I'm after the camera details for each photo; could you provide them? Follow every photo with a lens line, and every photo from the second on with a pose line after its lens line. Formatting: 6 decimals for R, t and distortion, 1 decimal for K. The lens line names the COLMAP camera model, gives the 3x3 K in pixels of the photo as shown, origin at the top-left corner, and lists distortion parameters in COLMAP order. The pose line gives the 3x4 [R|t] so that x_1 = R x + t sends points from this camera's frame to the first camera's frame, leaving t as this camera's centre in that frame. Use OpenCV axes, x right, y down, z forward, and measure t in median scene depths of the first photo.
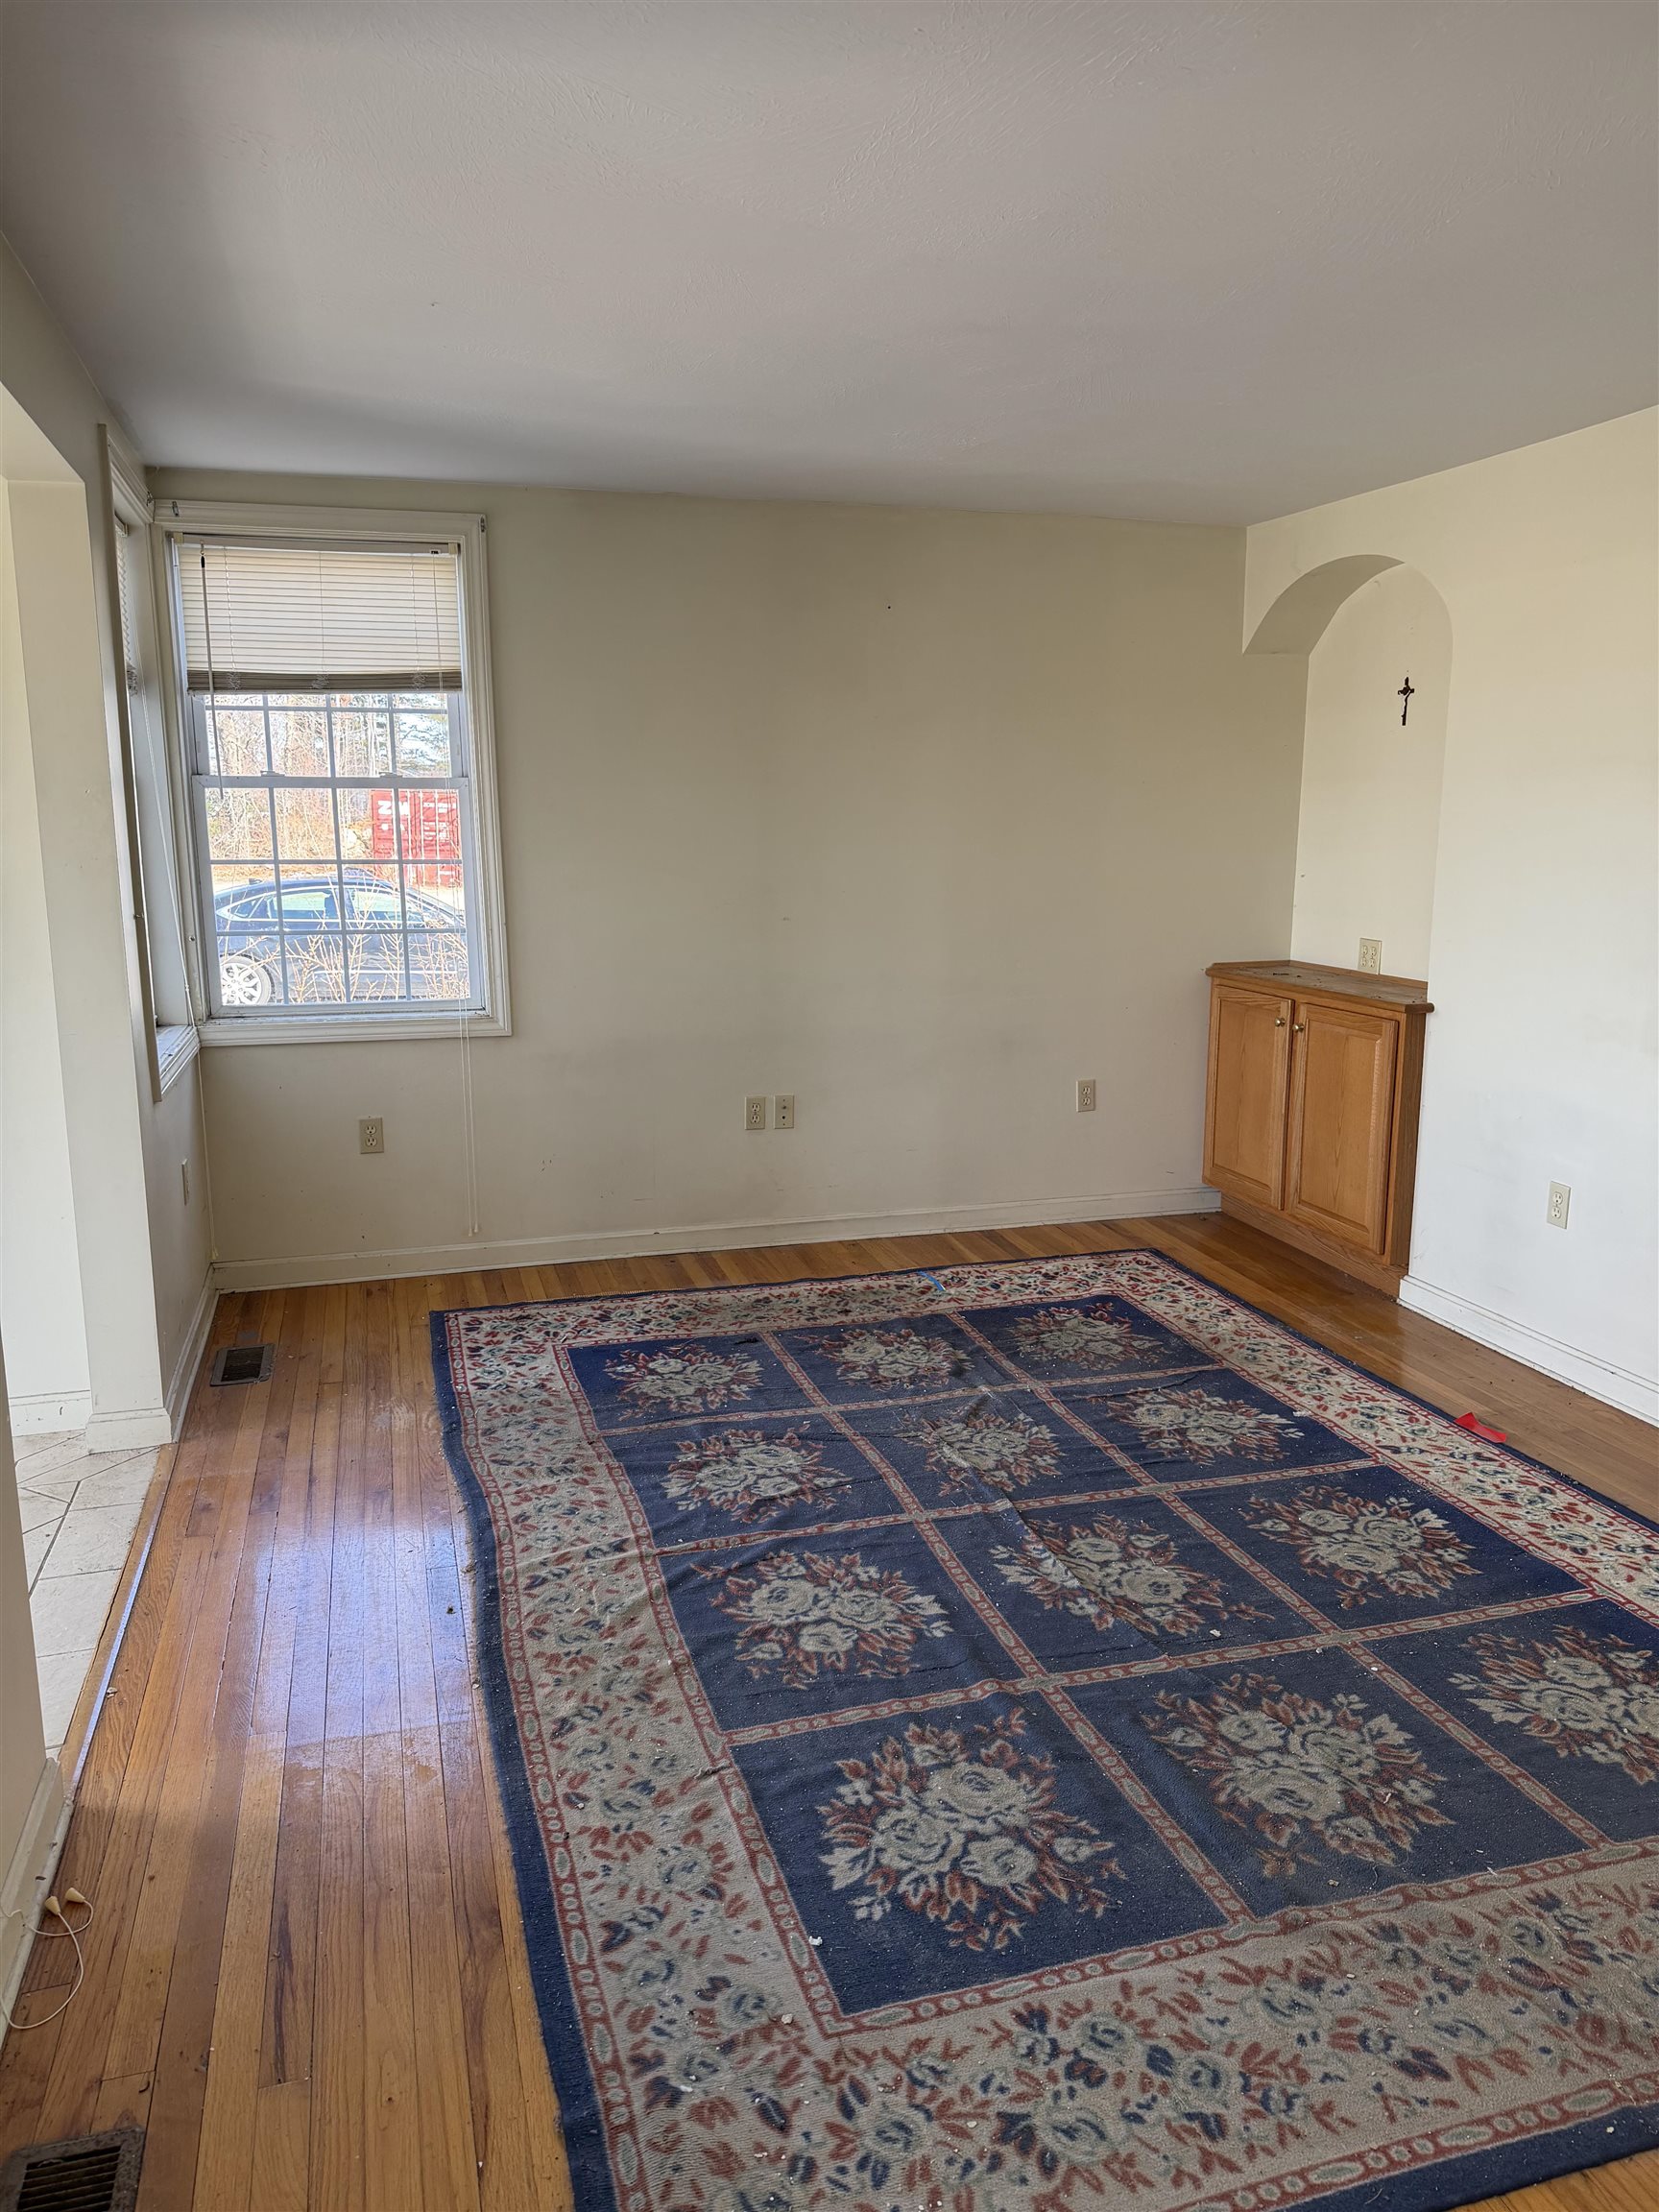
lens RADIAL K [[1531.4, 0, 821.0], [0, 1531.4, 1113.0], [0, 0, 1]] dist [0.142900, -0.240240]
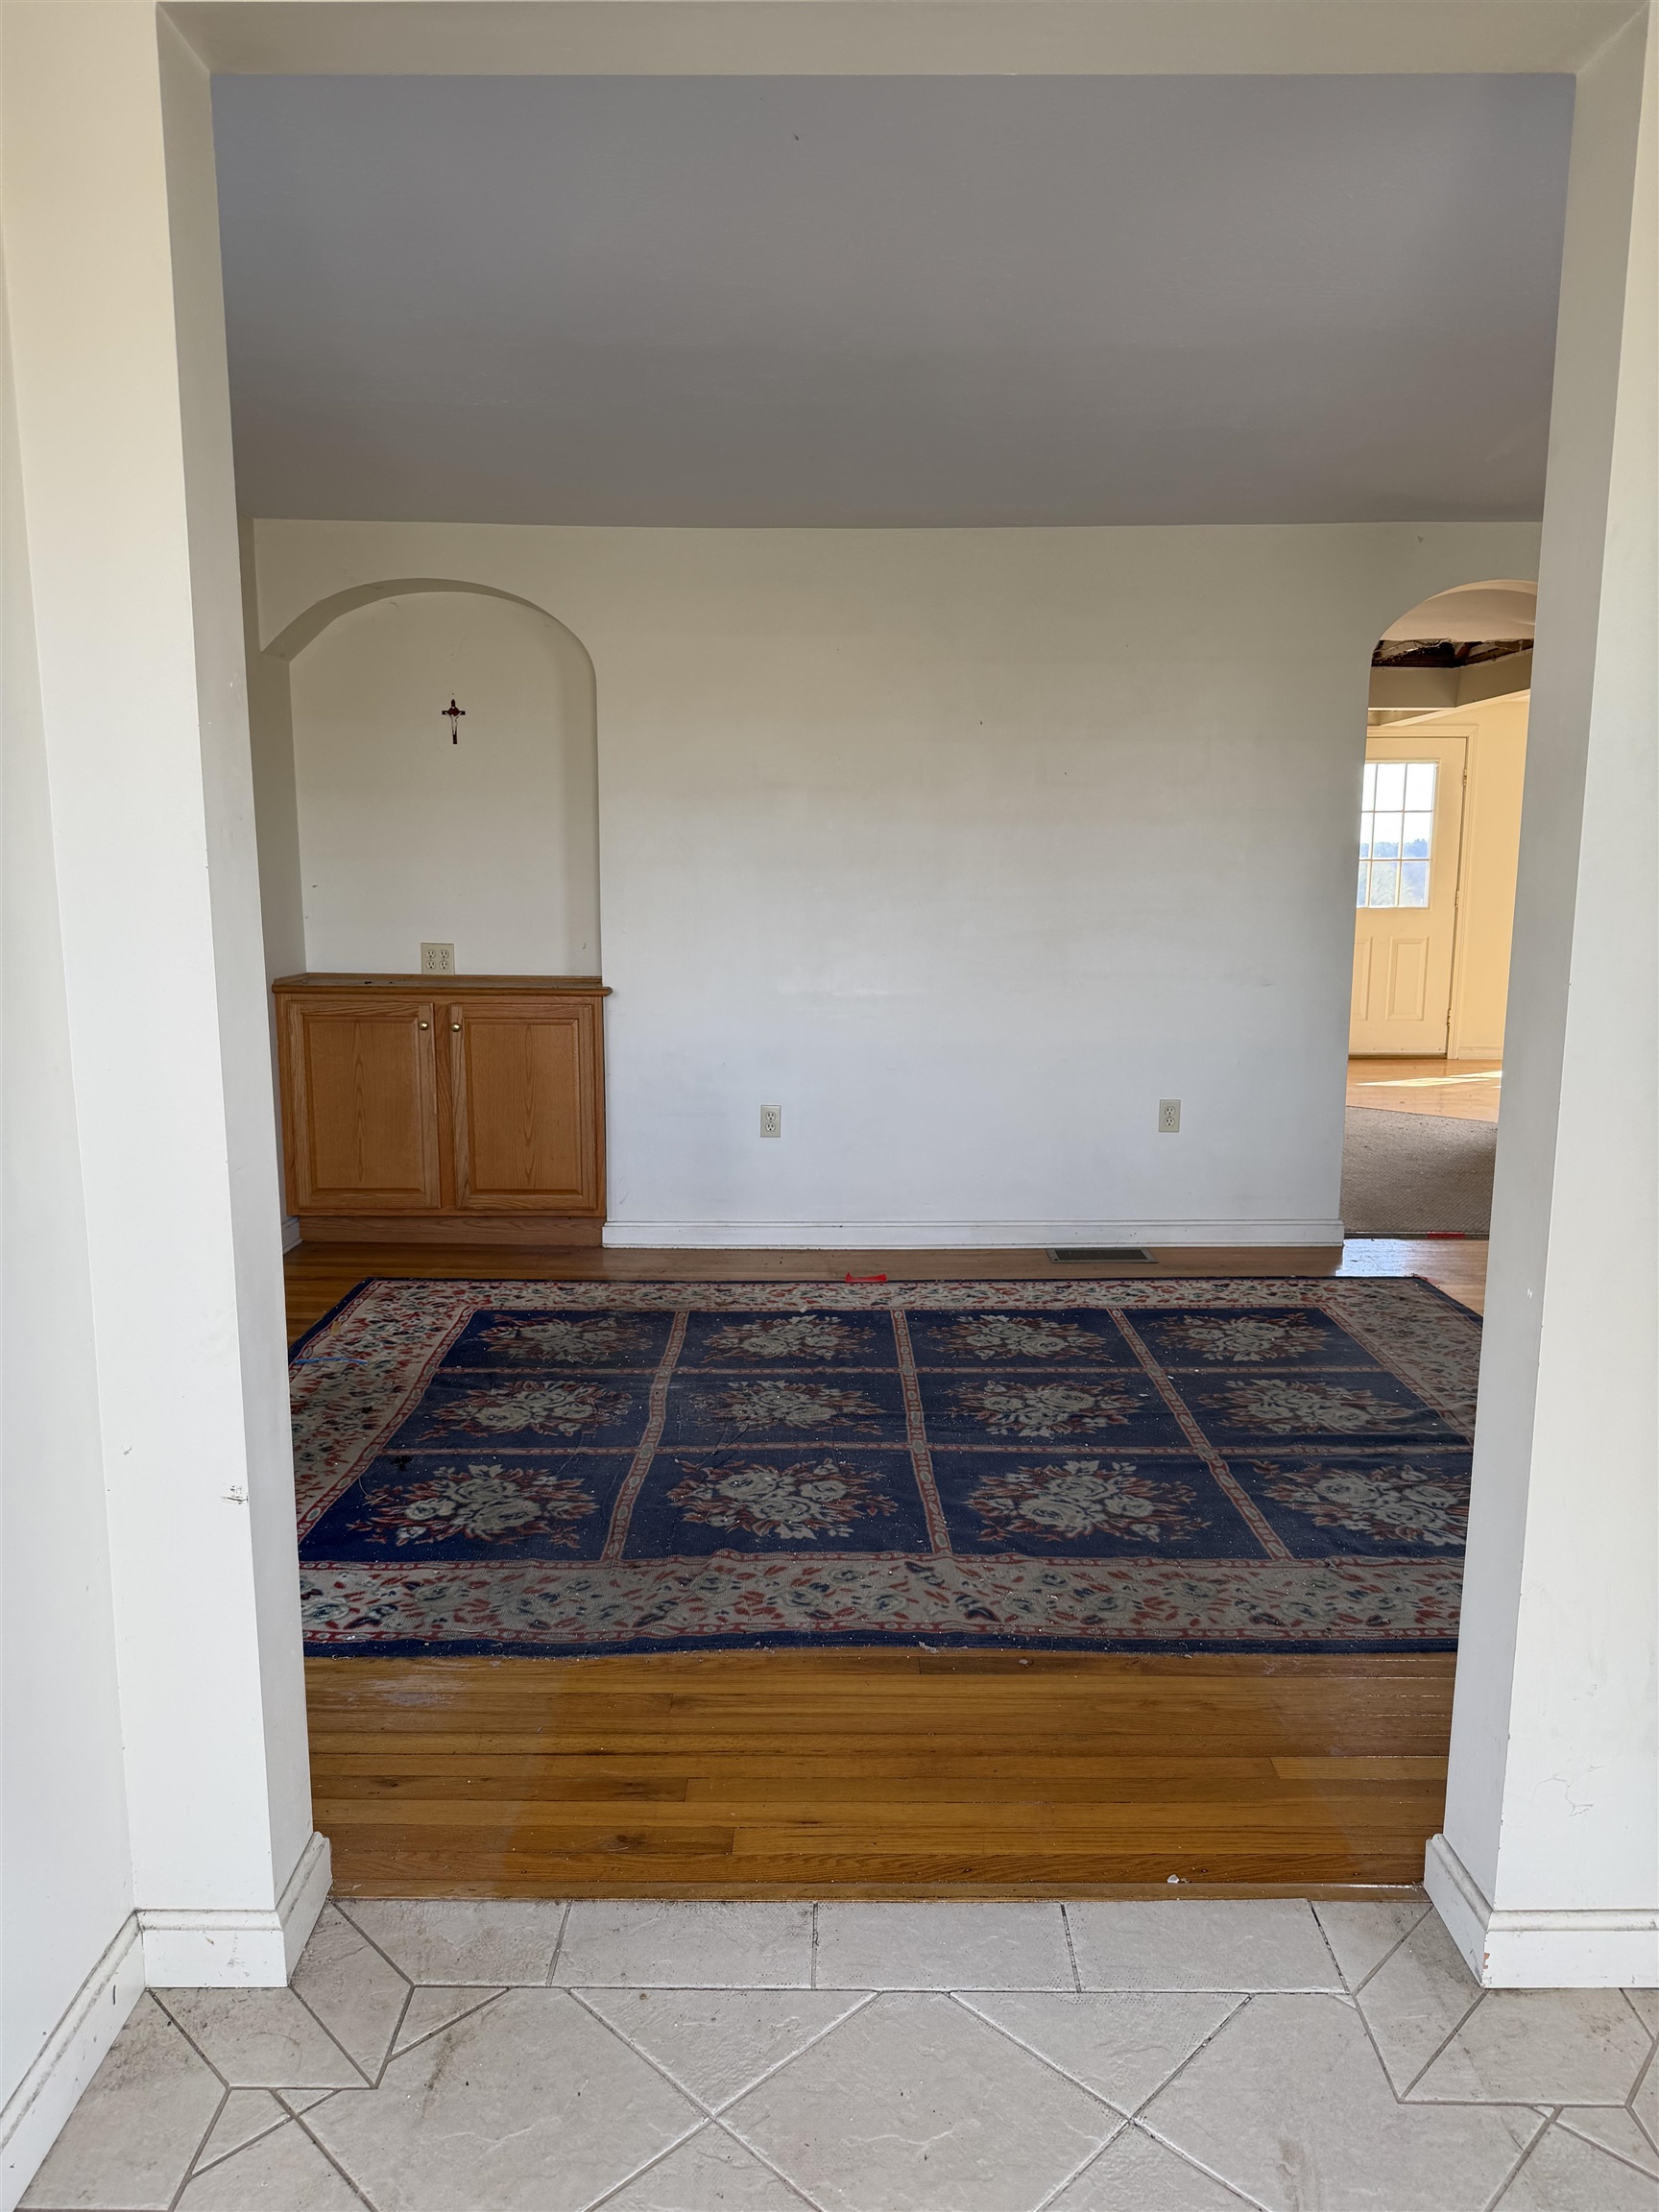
lens RADIAL K [[1531.4, 0, 821.0], [0, 1531.4, 1113.0], [0, 0, 1]] dist [0.142900, -0.240240]
pose [[0.286049, -0.150834, 0.946269, -0.810422], [0.181151, 0.978238, 0.101169, -0.078074], [-0.940936, 0.142478, 0.307148, 0.596761]]
